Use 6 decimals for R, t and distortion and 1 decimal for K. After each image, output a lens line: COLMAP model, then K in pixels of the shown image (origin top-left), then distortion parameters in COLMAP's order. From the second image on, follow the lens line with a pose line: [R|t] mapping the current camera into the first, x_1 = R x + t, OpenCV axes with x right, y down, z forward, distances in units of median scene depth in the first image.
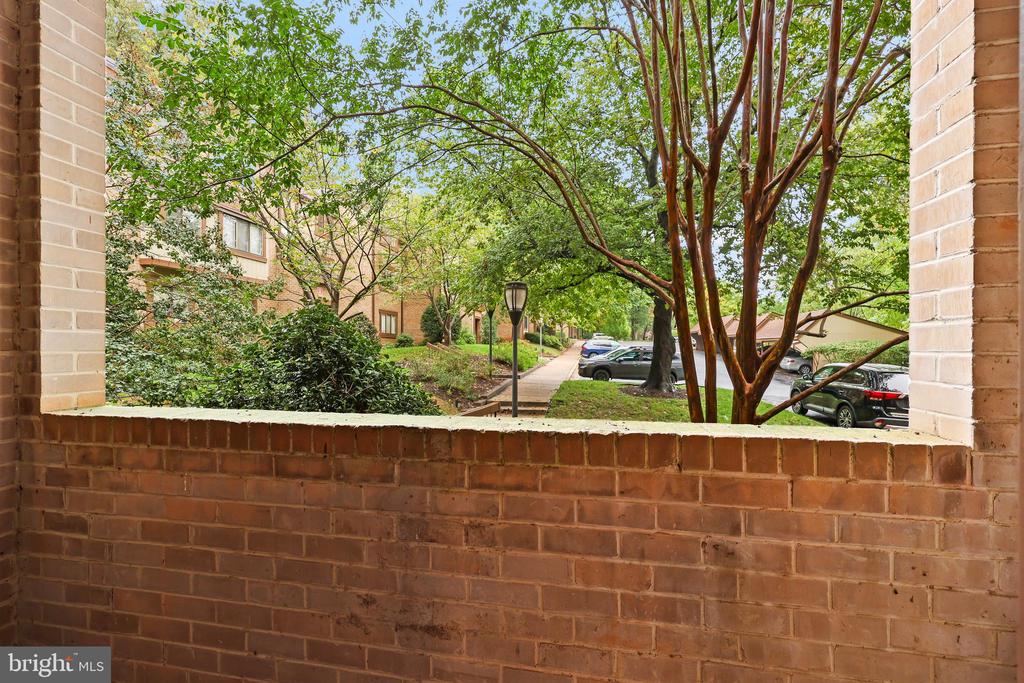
lens RADIAL K [[424.0, 0, 513.5], [0, 424.0, 341.8], [0, 0, 1]] dist [-0.000069, 0.000114]
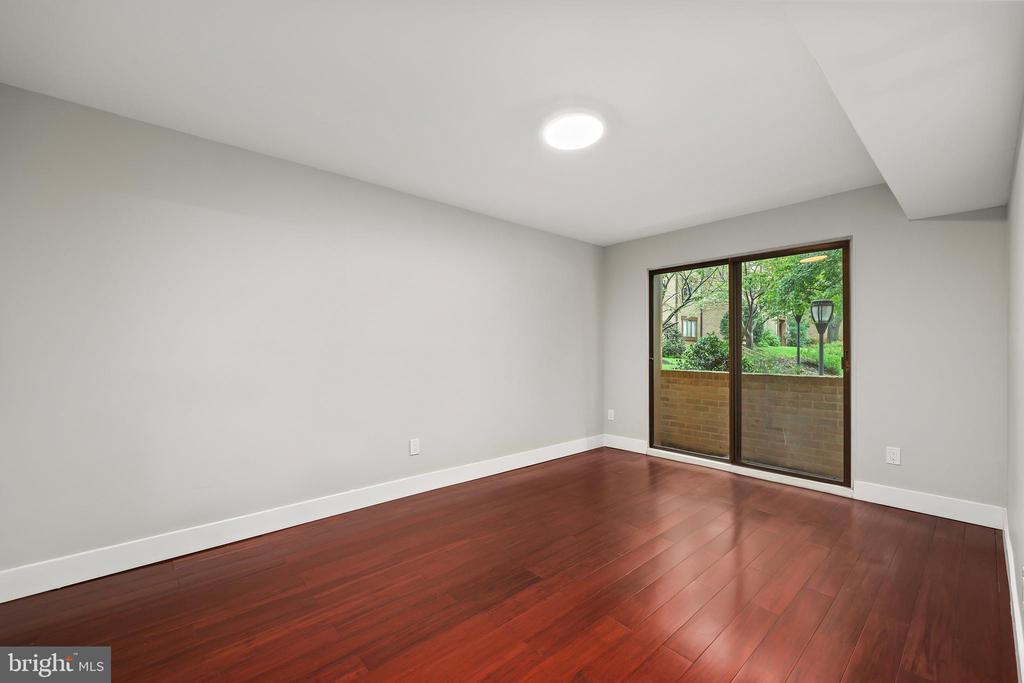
lens RADIAL K [[424.0, 0, 507.8], [0, 424.0, 346.6], [0, 0, 1]] dist [-0.000069, 0.000114]
pose [[0.792988, 0.004536, -0.609220, 0.165264], [0.001728, 0.999952, 0.009694, -0.077644], [0.609235, -0.008740, 0.792942, -2.887170]]
